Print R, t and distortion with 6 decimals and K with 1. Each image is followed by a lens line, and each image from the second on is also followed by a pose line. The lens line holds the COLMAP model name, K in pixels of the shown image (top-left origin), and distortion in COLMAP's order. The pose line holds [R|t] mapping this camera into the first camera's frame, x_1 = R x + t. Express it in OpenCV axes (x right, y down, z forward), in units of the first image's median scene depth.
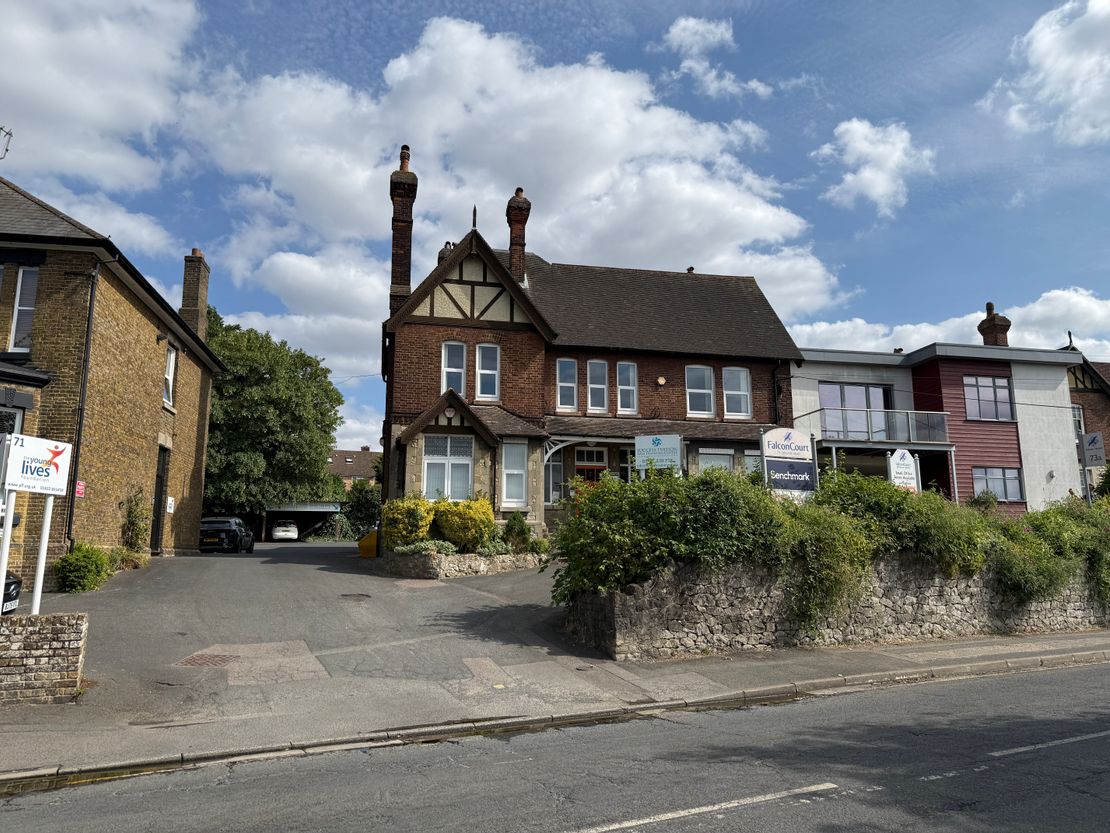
lens RADIAL K [[792.9, 0, 555.0], [0, 792.9, 416.5], [0, 0, 1]] dist [0.024378, -0.008173]
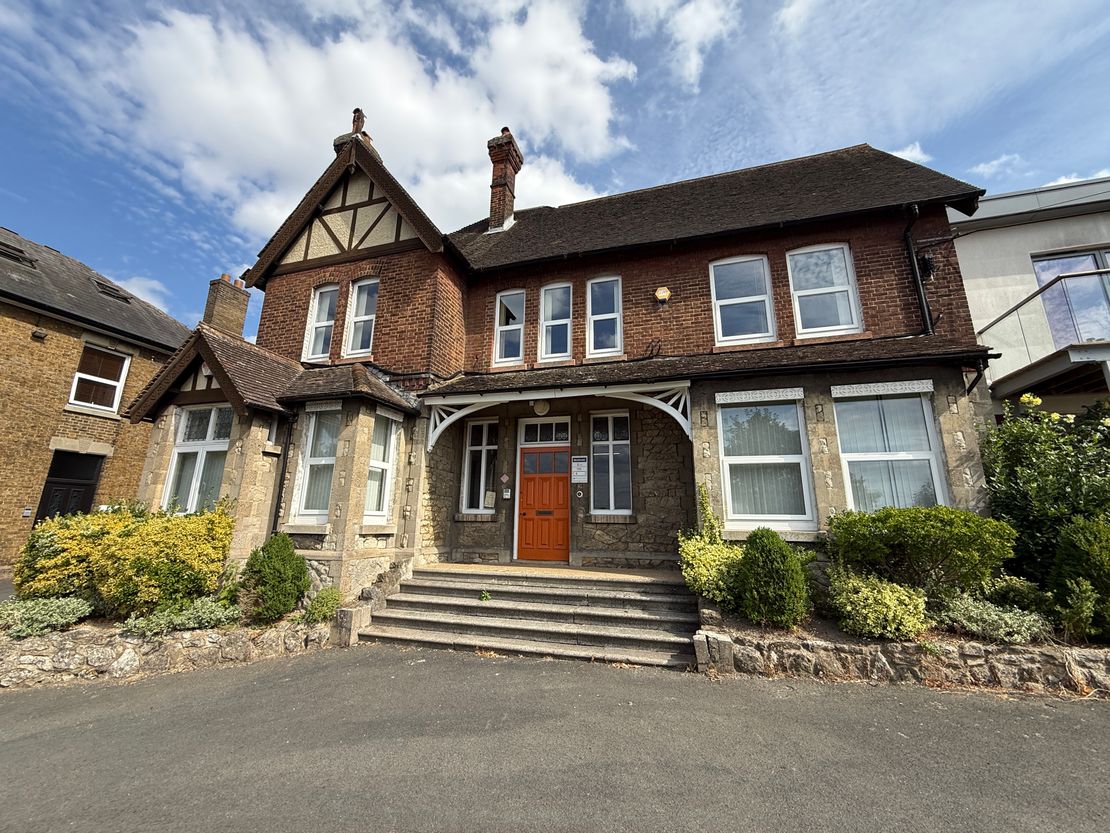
lens RADIAL K [[440.3, 0, 555.0], [0, 440.3, 416.5], [0, 0, 1]] dist [-0.005461, -0.000076]
pose [[0.870961, -0.101497, -0.480756, 0.229886], [0.075848, 0.994477, -0.072545, 0.067766], [0.485464, 0.026720, 0.873849, 0.737945]]
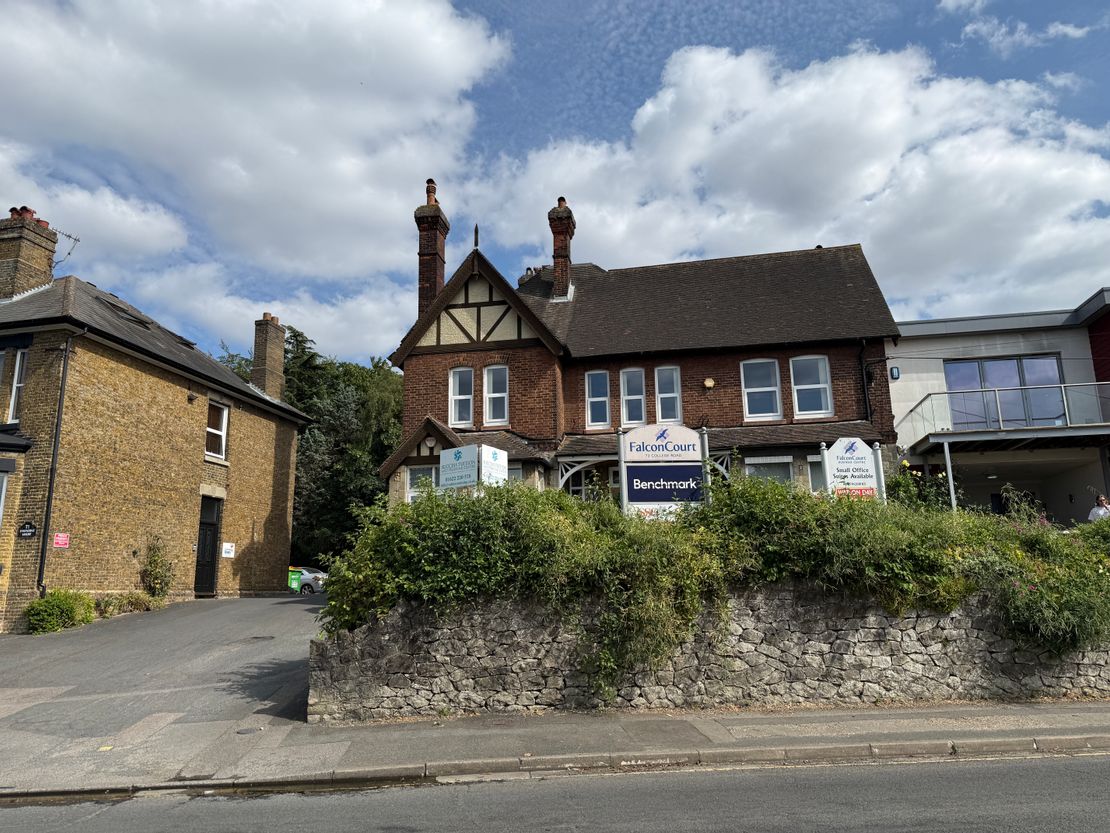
lens RADIAL K [[791.3, 0, 550.6], [0, 791.3, 407.6], [0, 0, 1]] dist [0.013297, 0.000753]
pose [[0.922128, -0.104850, -0.372406, 0.317185], [0.085075, 0.993969, -0.069193, 0.028558], [0.377415, 0.032123, 0.925487, 0.153447]]
